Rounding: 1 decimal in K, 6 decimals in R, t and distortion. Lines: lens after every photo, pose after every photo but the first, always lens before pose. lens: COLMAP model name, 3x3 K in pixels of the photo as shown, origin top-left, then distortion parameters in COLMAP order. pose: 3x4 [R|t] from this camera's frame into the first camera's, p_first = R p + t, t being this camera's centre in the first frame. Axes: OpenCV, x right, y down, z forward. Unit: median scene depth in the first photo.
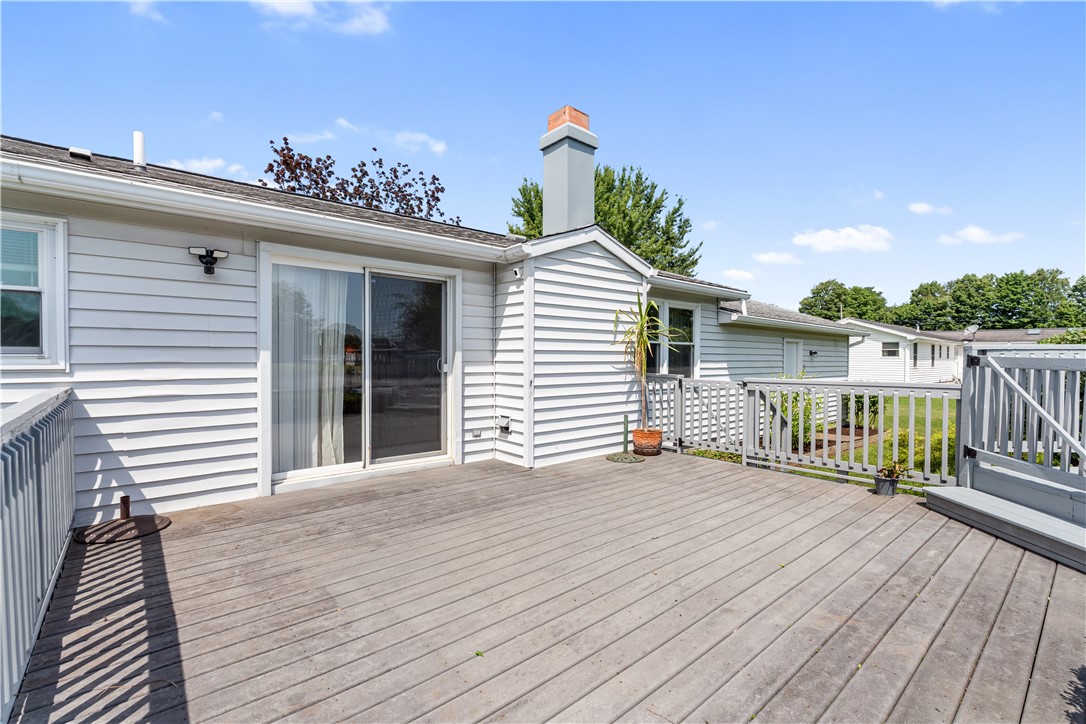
lens RADIAL K [[480.3, 0, 548.5], [0, 480.3, 365.4], [0, 0, 1]] dist [-0.005604, 0.000334]
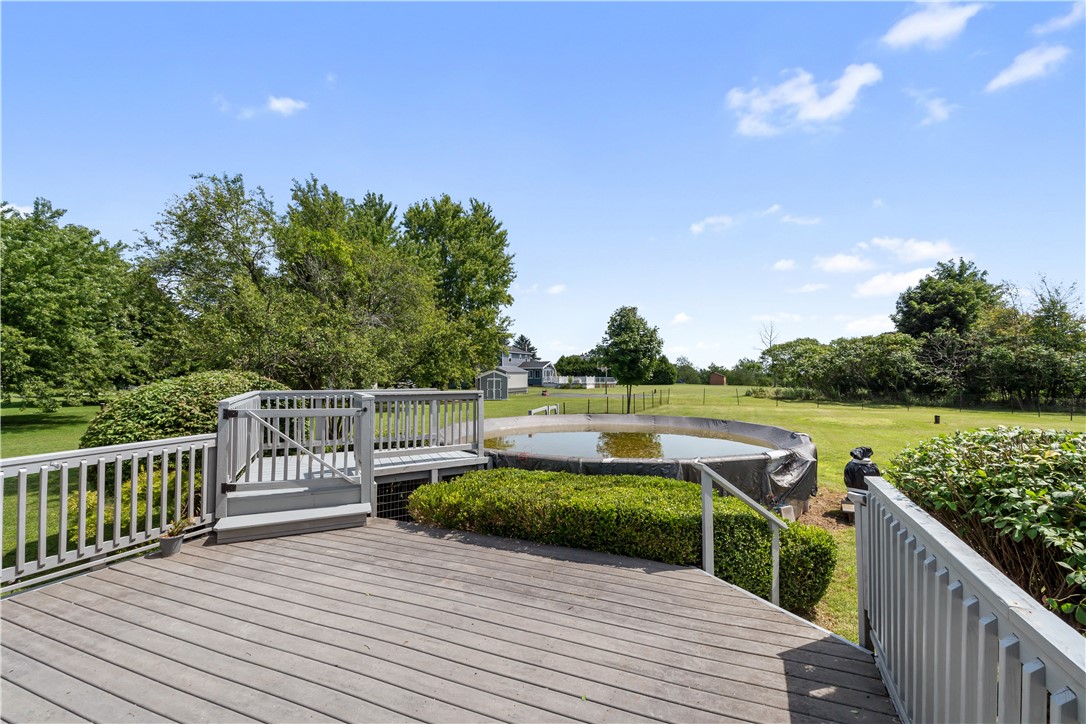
lens RADIAL K [[480.3, 0, 549.2], [0, 480.3, 362.9], [0, 0, 1]] dist [-0.005604, 0.000334]
pose [[-0.452788, 0.010005, 0.891562, -0.710443], [0.012987, 0.999905, -0.004626, -0.146448], [-0.891524, 0.009484, -0.452875, 0.955441]]
